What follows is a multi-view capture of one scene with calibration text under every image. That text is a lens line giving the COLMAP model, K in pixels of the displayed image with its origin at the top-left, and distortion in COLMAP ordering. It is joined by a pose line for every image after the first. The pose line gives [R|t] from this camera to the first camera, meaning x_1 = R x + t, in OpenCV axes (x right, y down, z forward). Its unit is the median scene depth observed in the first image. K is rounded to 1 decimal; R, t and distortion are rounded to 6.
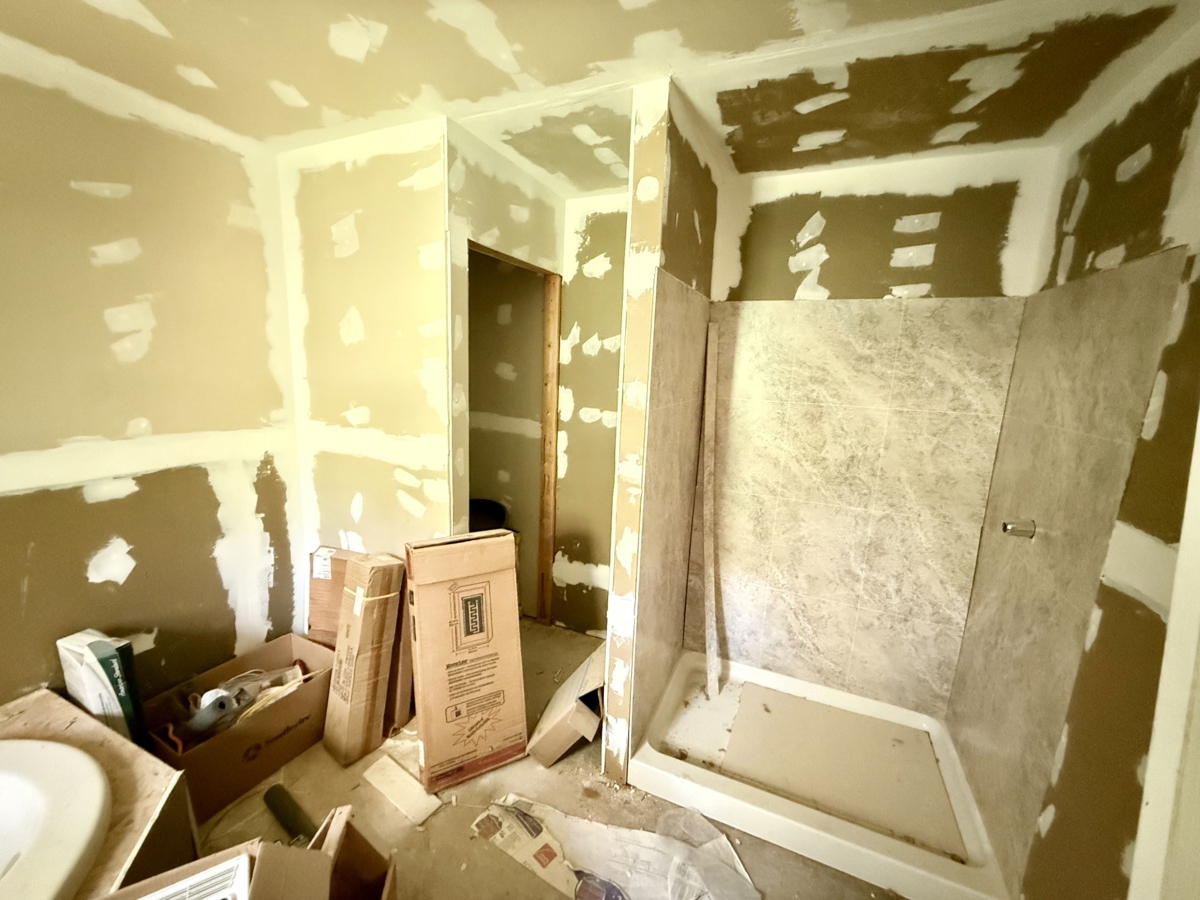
lens RADIAL K [[476.4, 0, 599.9], [0, 476.4, 452.2], [0, 0, 1]] dist [-0.000781, -0.000081]
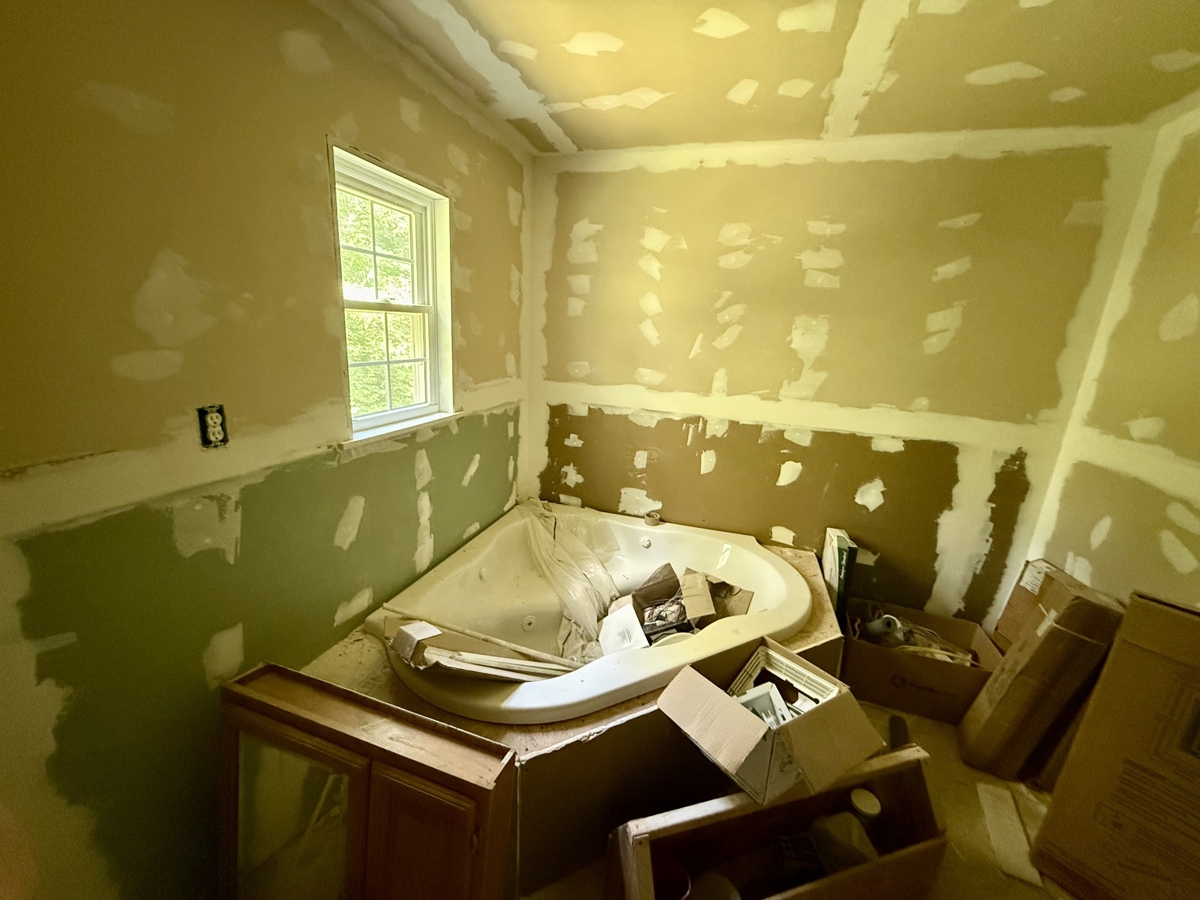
lens RADIAL K [[476.4, 0, 597.5], [0, 476.4, 450.1], [0, 0, 1]] dist [-0.000781, -0.000081]
pose [[0.120074, 0.213586, -0.969517, 0.186743], [-0.233015, 0.955365, 0.181610, 0.031802], [0.965032, 0.204106, 0.164484, -0.037308]]
